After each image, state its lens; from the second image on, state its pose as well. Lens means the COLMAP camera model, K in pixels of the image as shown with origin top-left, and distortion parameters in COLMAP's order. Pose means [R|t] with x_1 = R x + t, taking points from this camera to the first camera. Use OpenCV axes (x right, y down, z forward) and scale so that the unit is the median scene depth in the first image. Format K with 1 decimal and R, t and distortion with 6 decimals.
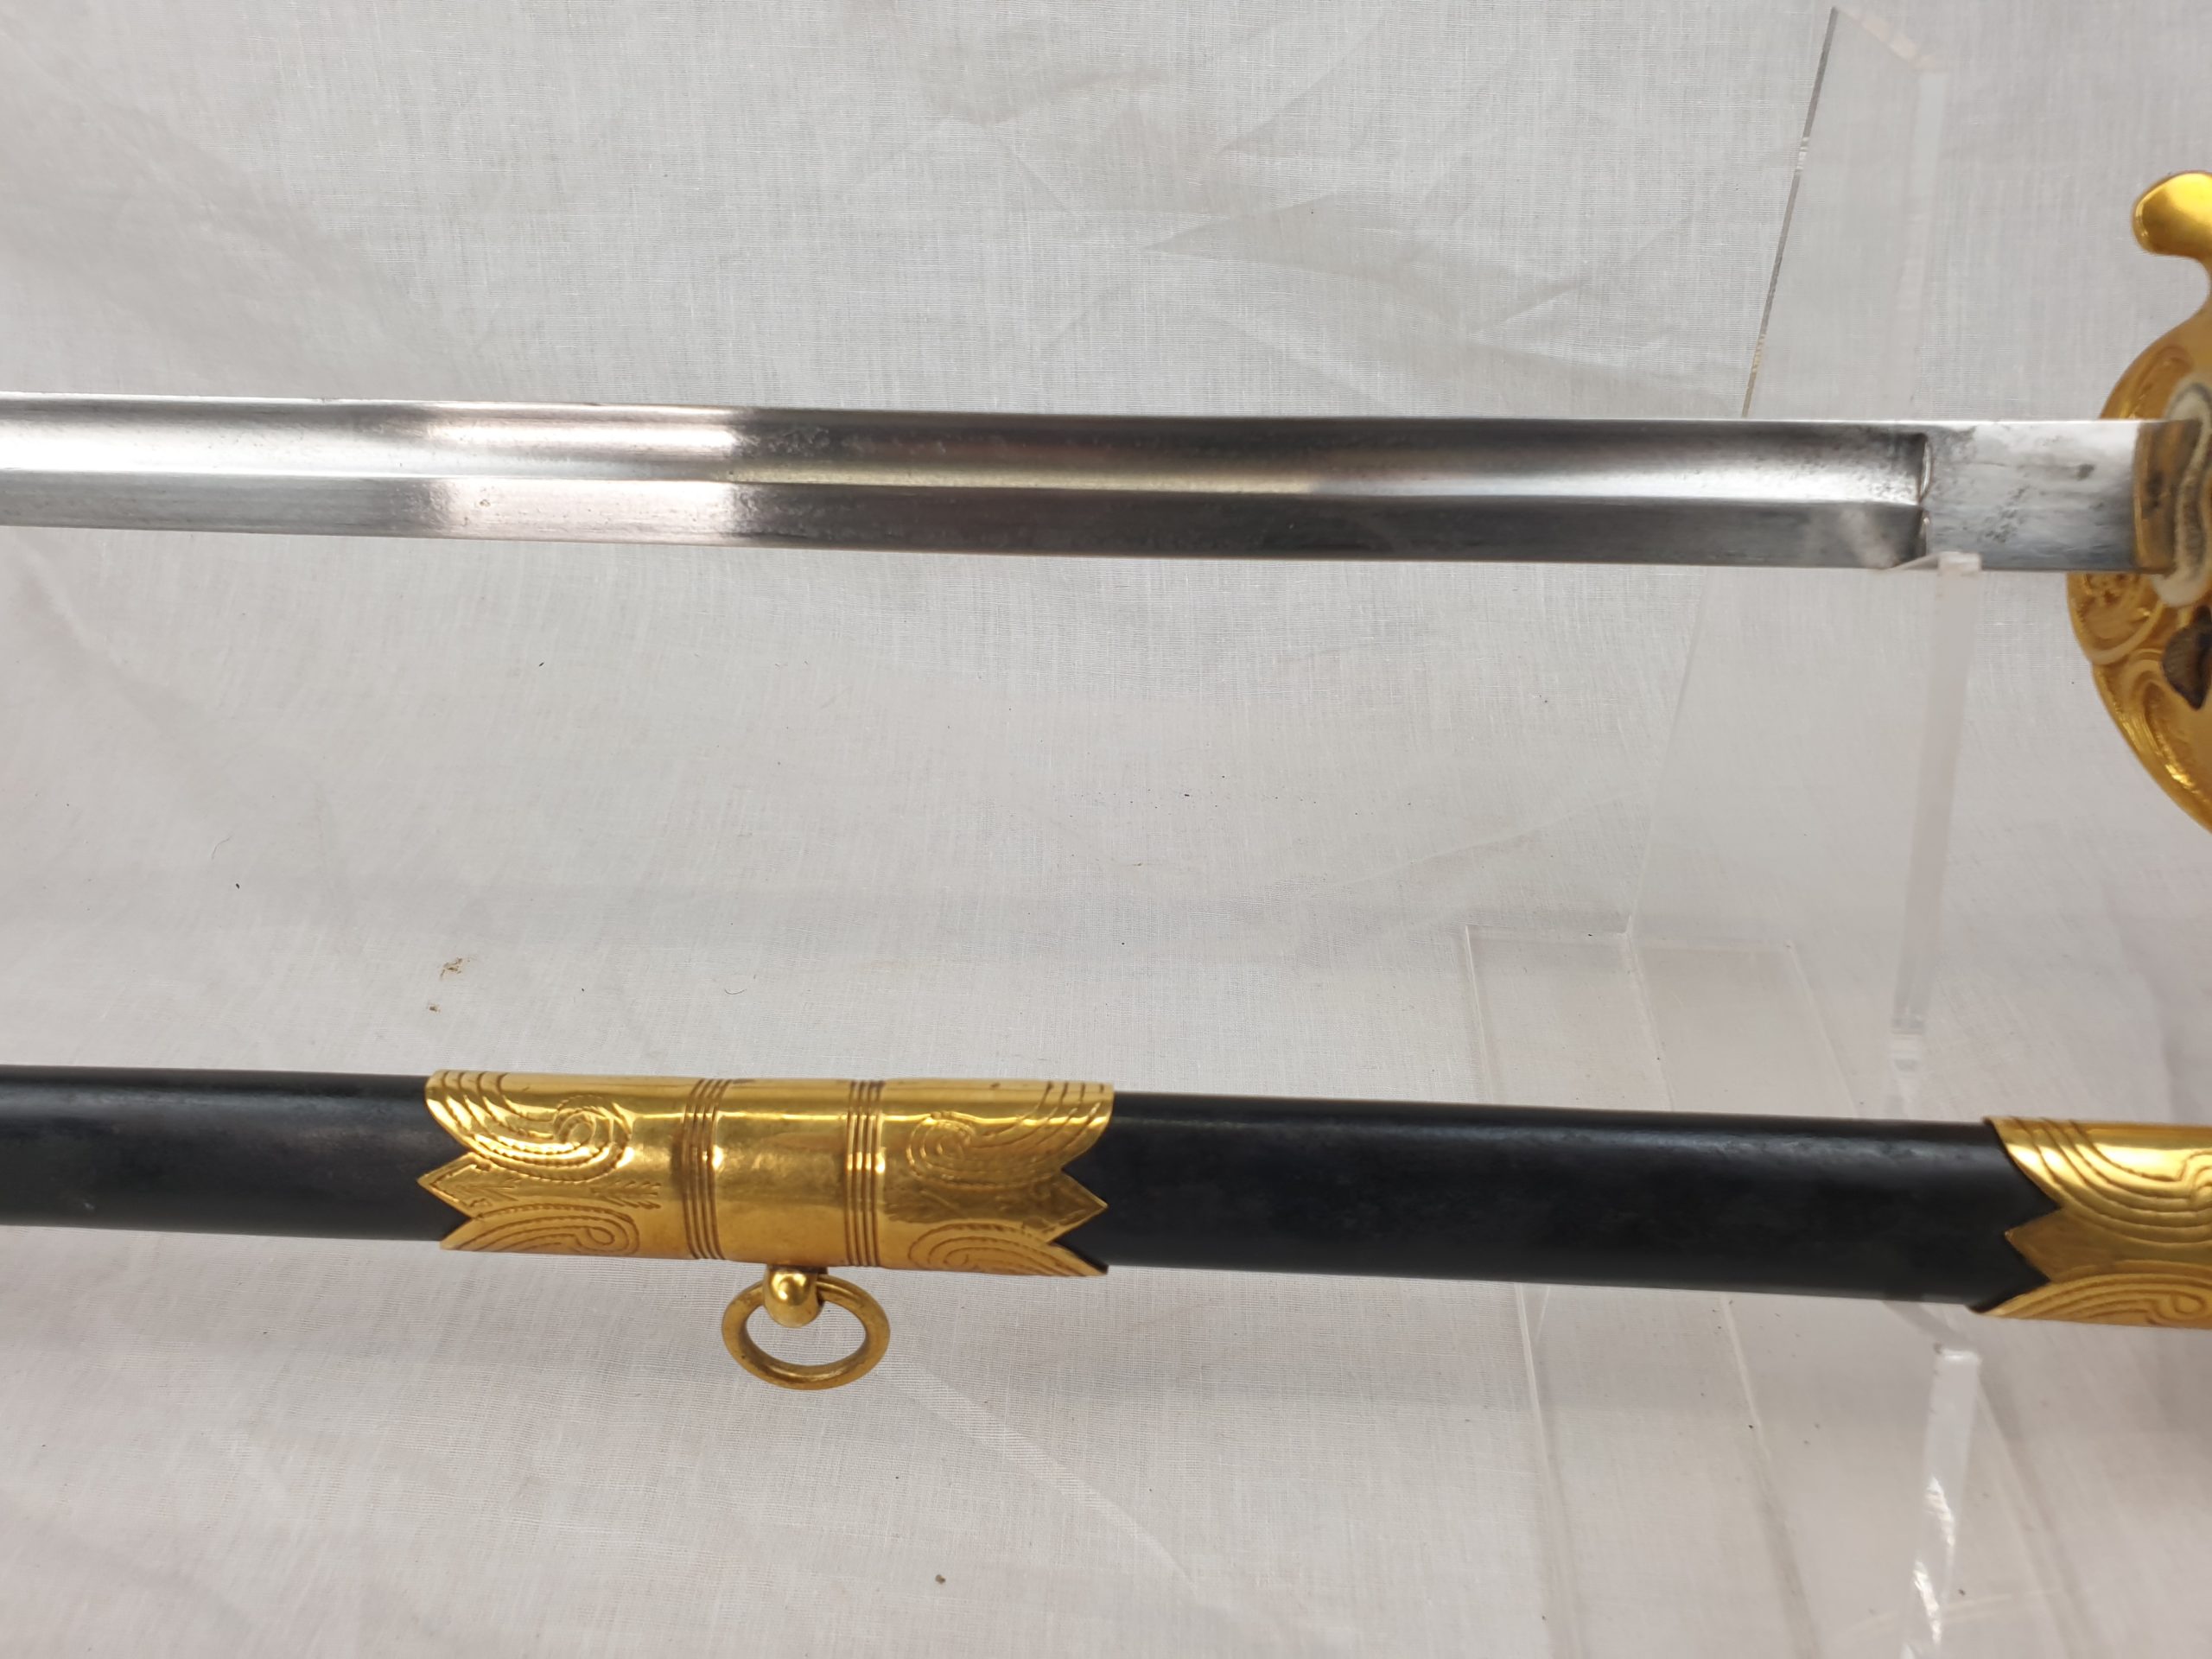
lens RADIAL K [[1756.5, 0, 1132.4], [0, 1756.5, 812.2], [0, 0, 1]] dist [-0.011902, 0.021648]
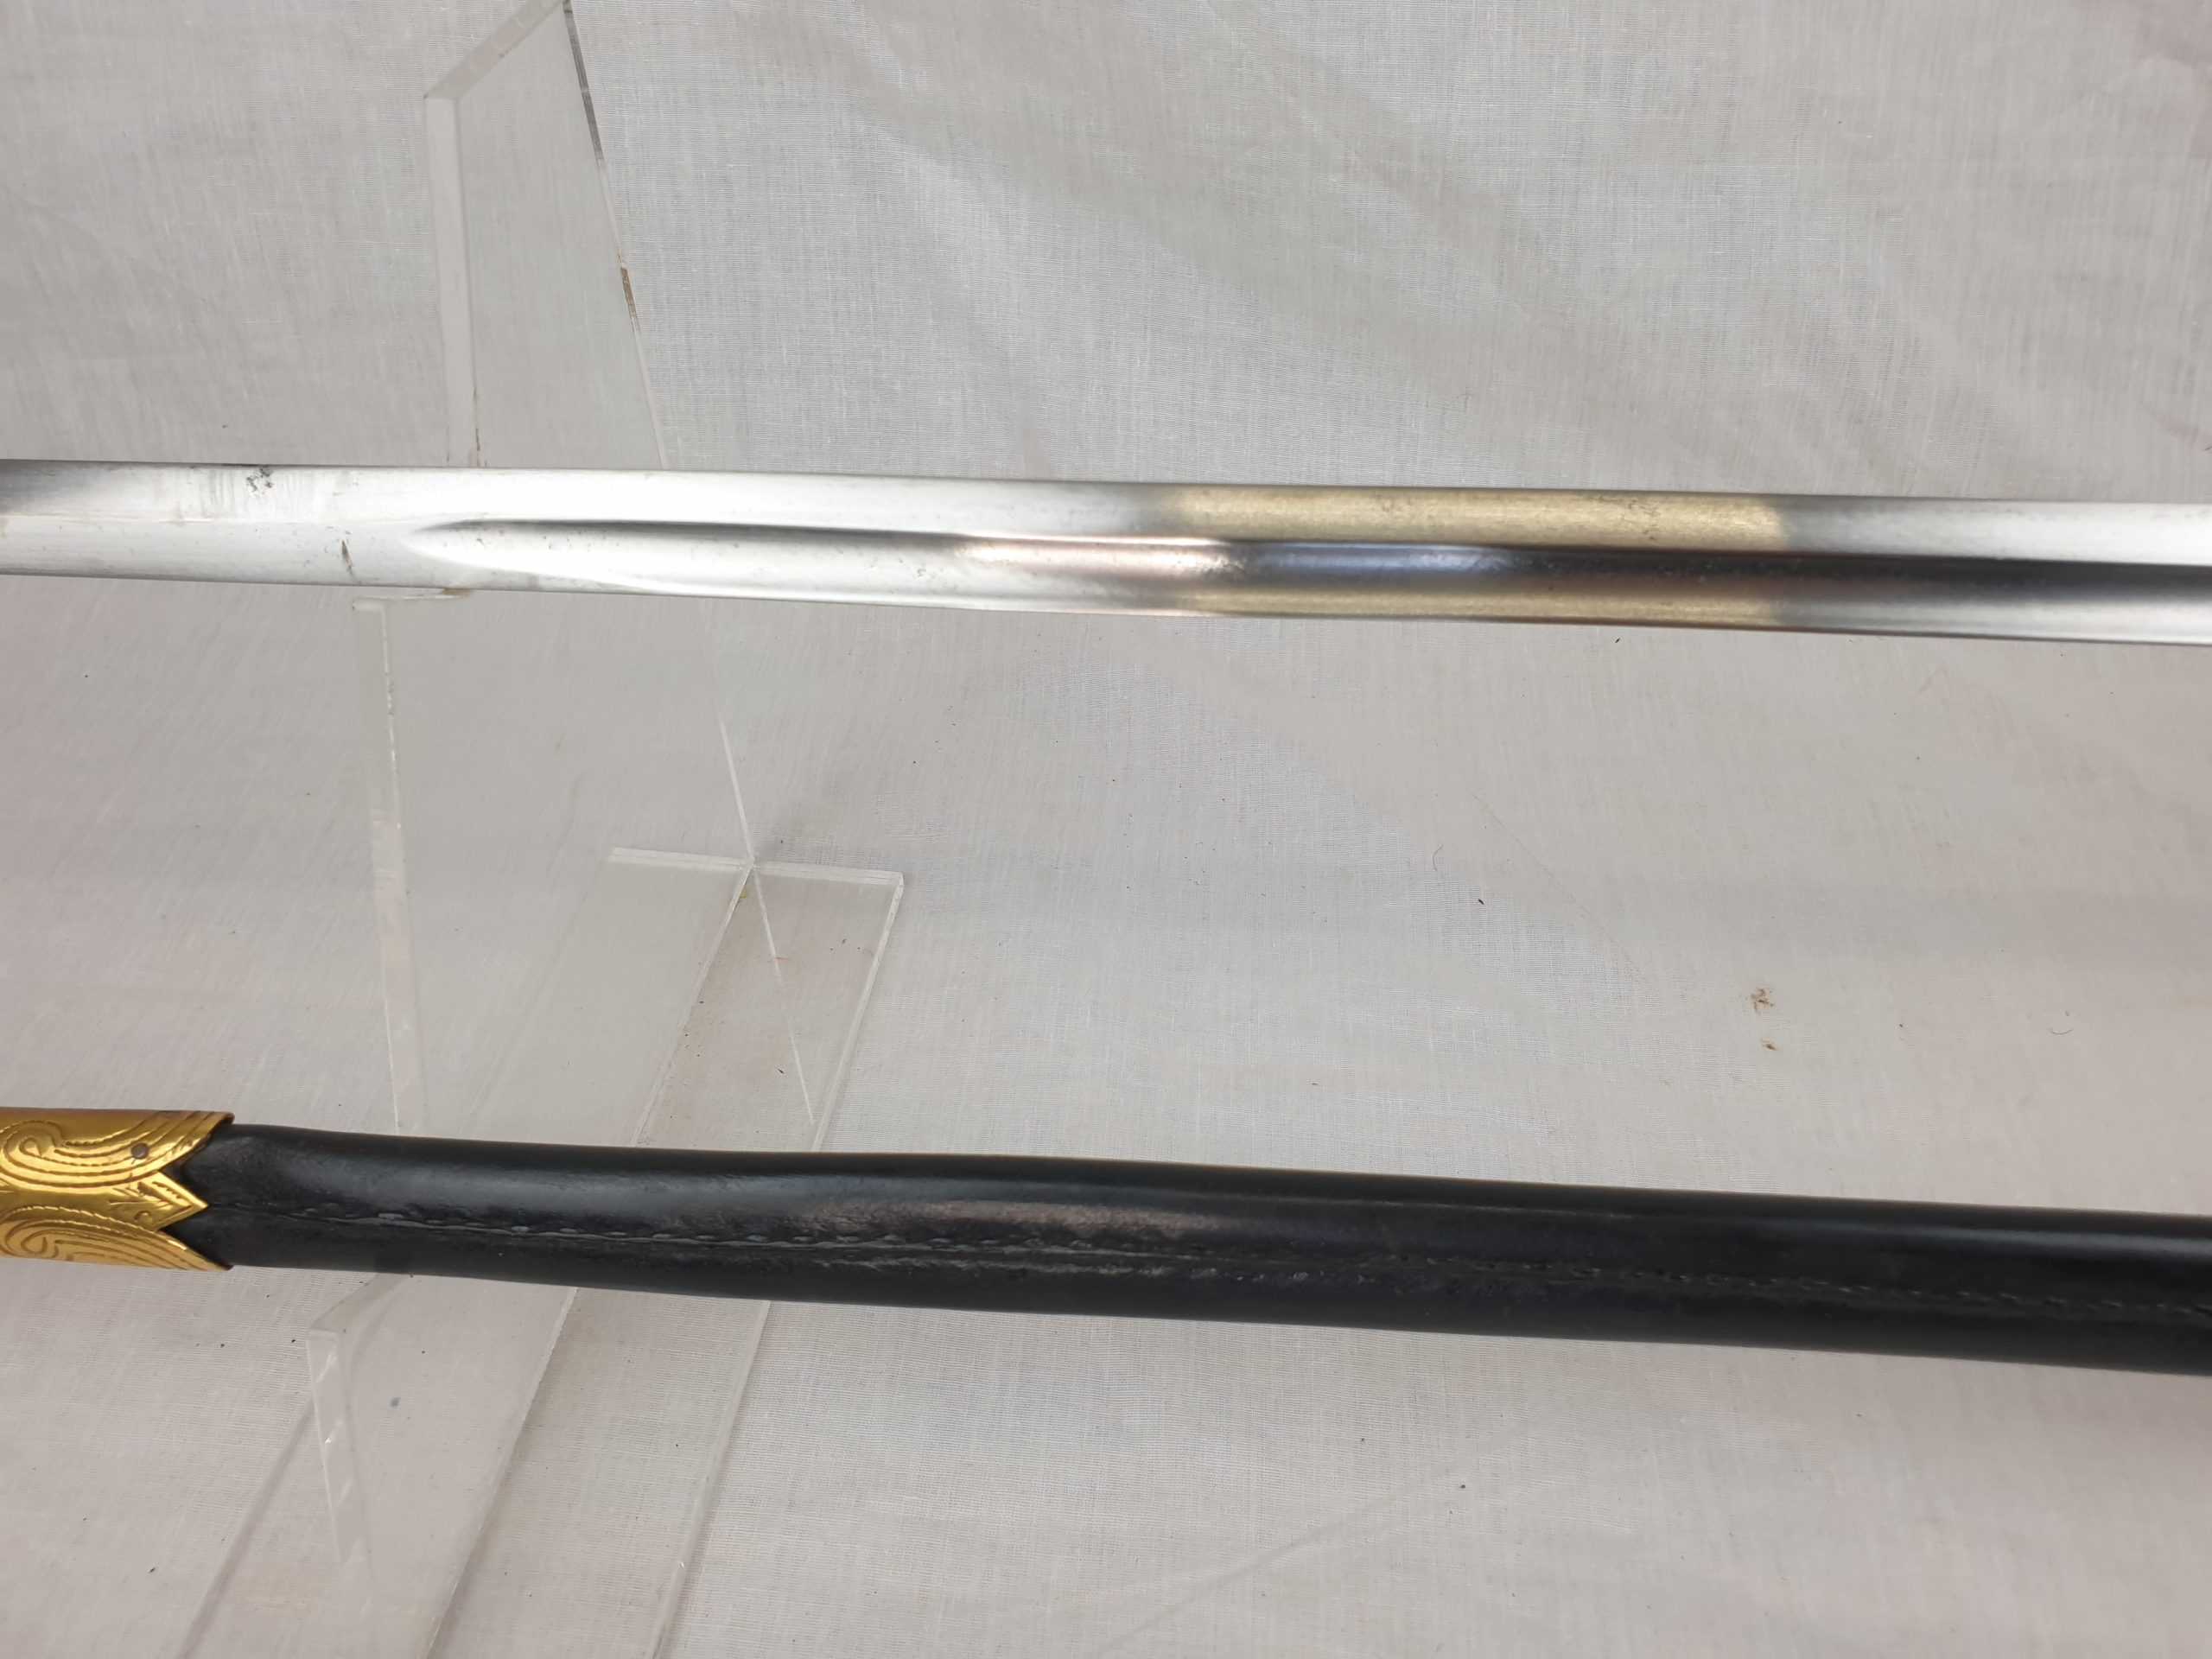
lens RADIAL K [[1756.5, 0, 1132.8], [0, 1756.5, 835.7], [0, 0, 1]] dist [-0.011902, 0.021648]
pose [[0.999345, 0.014032, -0.033369, -0.624204], [-0.009324, 0.990490, 0.137269, -0.118492], [0.034978, -0.136868, 0.989972, 0.023712]]
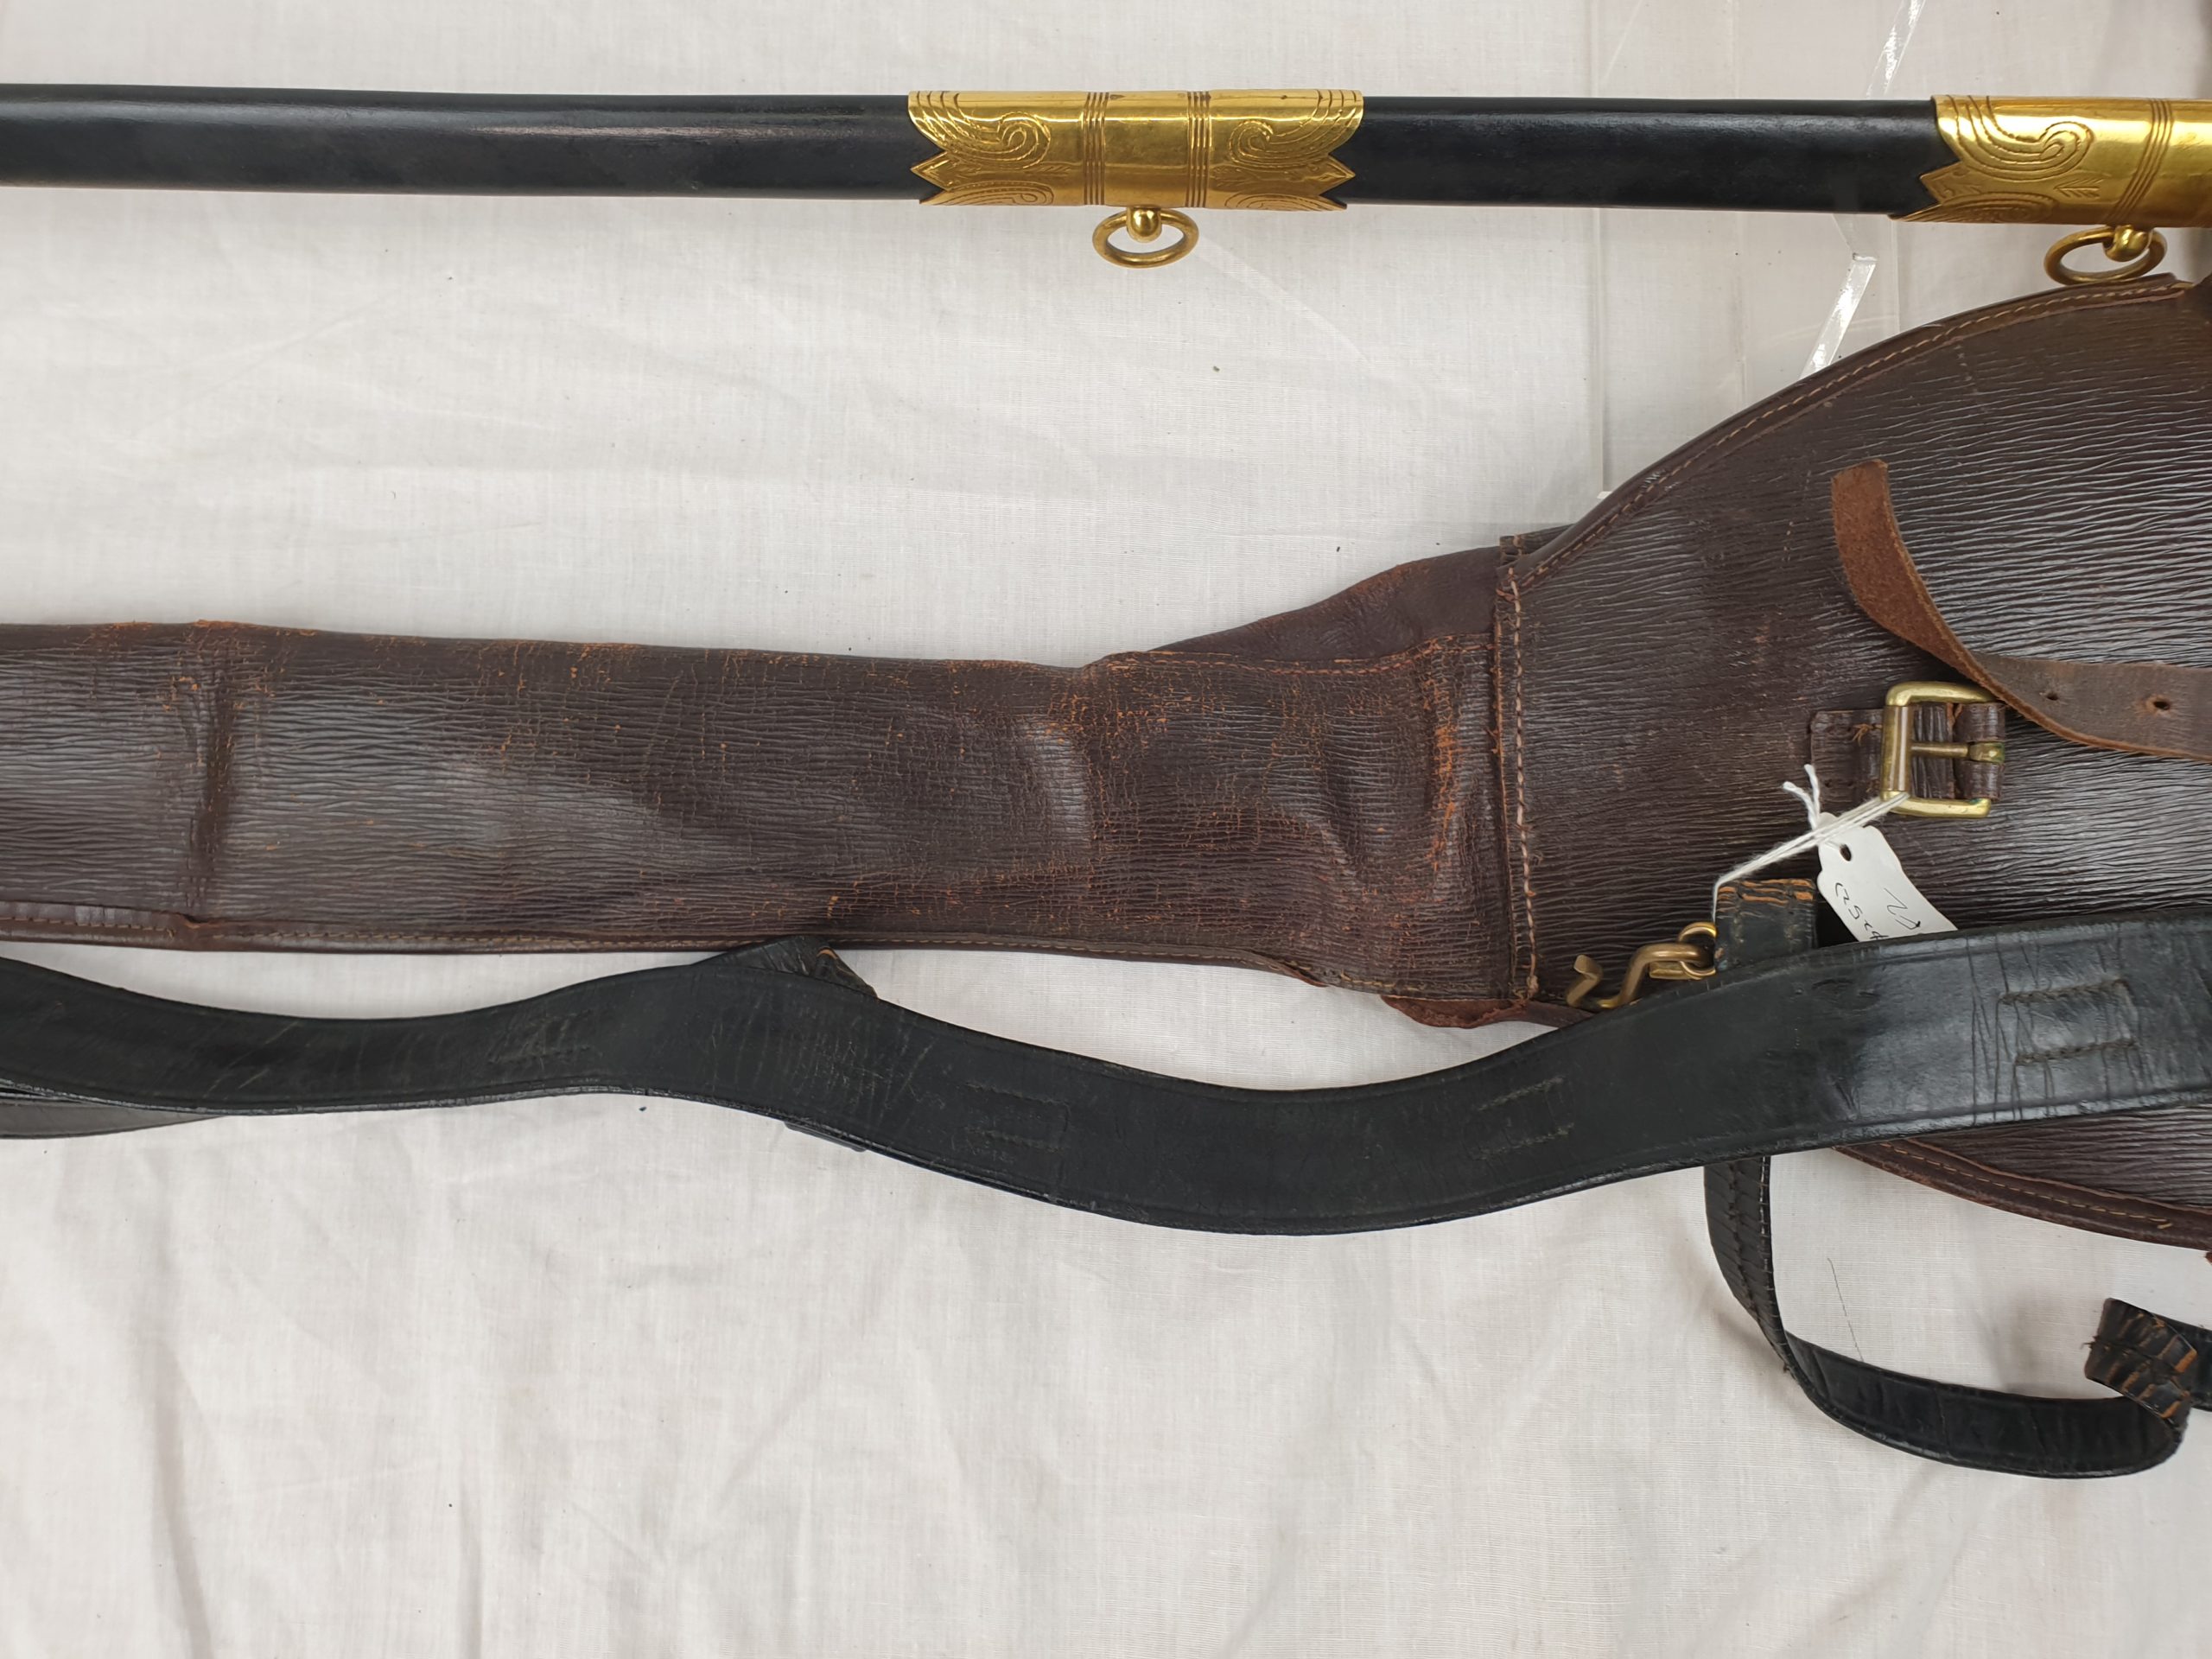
lens RADIAL K [[1753.4, 0, 1136.9], [0, 1753.4, 821.9], [0, 0, 1]] dist [0.011352, -0.018803]
pose [[0.999528, -0.030689, 0.000989, -0.122926], [0.021229, 0.713951, 0.699873, -0.249666], [-0.022185, -0.699522, 0.714266, -0.282235]]
